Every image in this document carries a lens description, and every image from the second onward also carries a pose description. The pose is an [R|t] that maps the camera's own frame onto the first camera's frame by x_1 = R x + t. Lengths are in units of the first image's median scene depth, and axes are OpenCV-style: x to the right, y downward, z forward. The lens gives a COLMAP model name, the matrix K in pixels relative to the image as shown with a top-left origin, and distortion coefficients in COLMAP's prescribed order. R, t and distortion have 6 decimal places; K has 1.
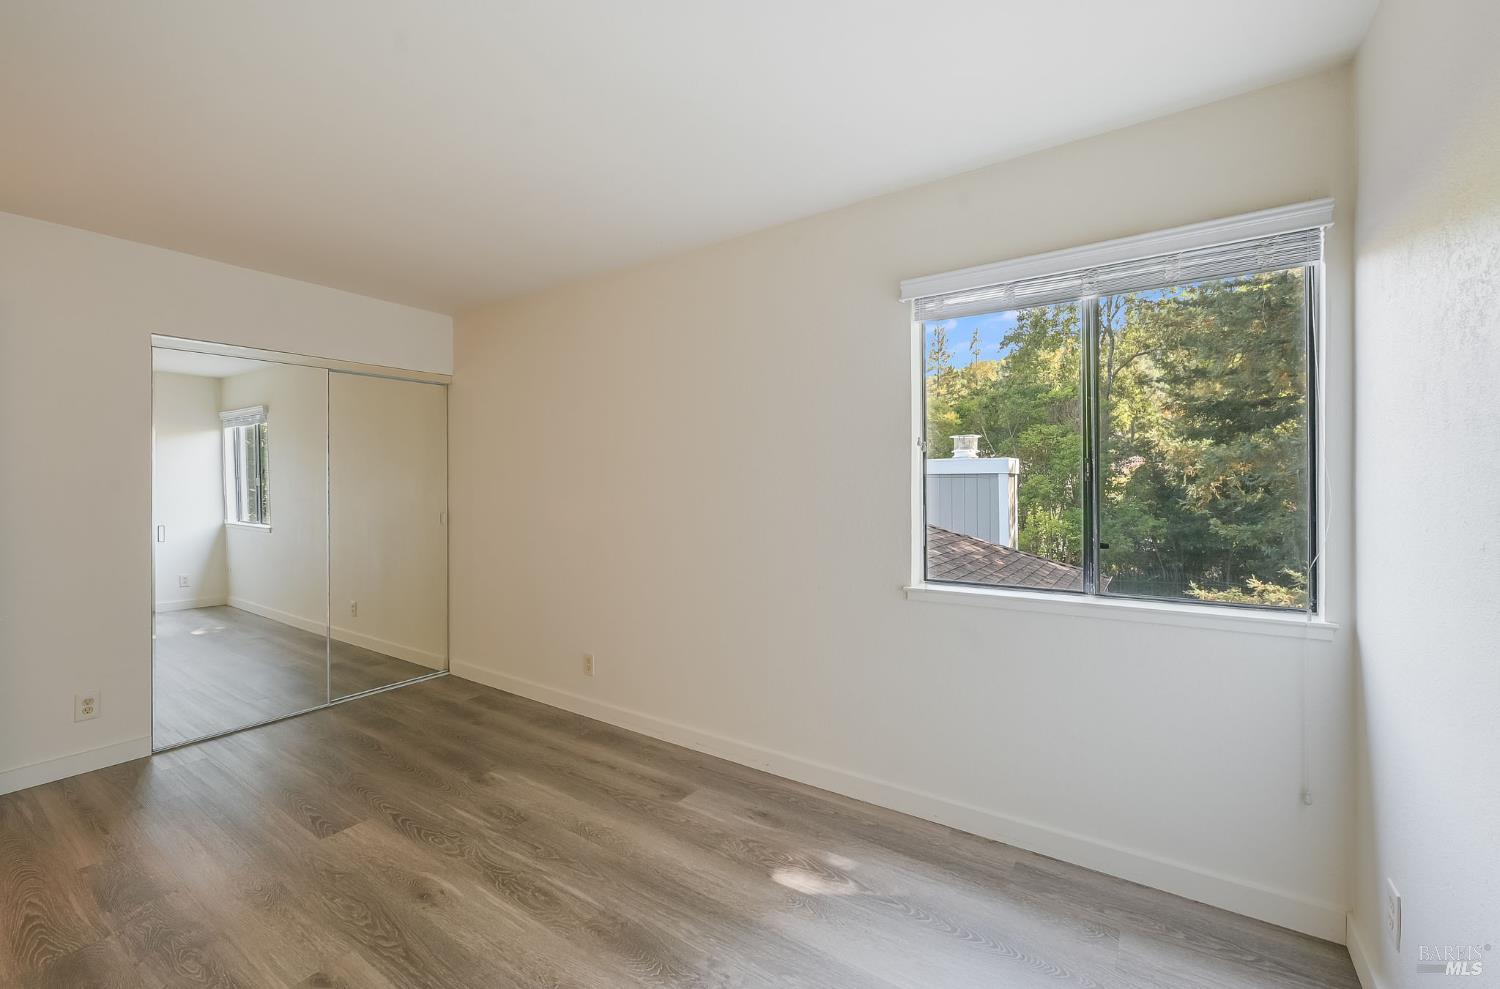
lens RADIAL K [[613.2, 0, 748.5], [0, 613.2, 485.5], [0, 0, 1]] dist [-0.004180, -0.000582]
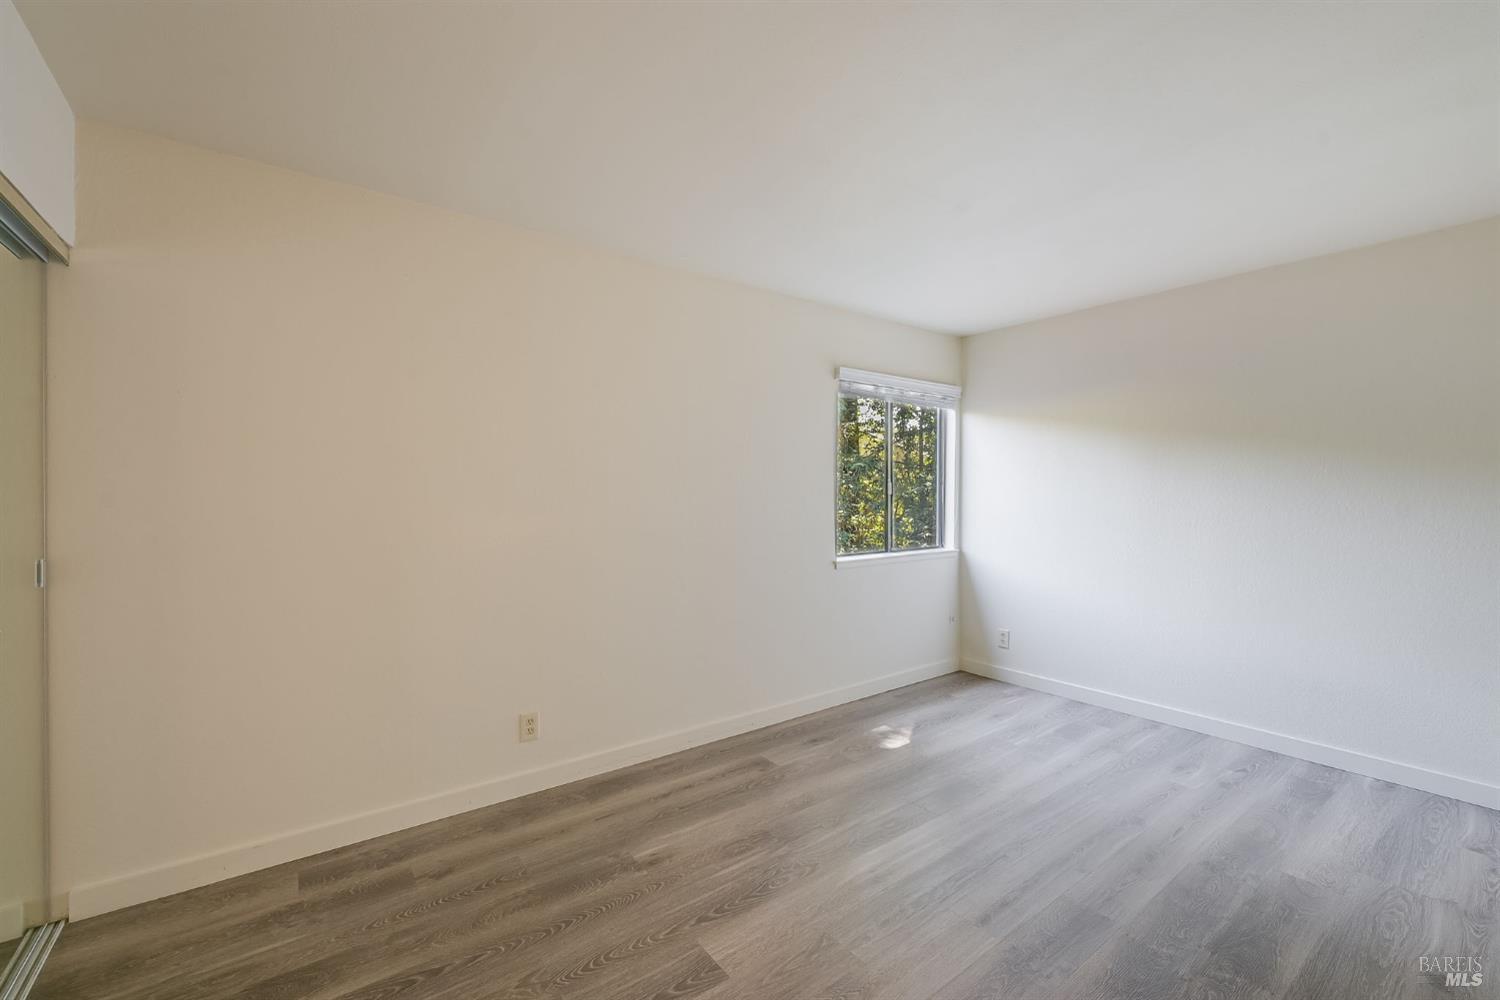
lens RADIAL K [[617.5, 0, 747.6], [0, 617.5, 500.7], [0, 0, 1]] dist [-0.004522, 0.000252]
pose [[0.333170, -0.006185, 0.942846, -1.179970], [0.003332, 0.999980, 0.005383, 0.001963], [-0.942861, 0.001348, 0.333184, 0.621784]]
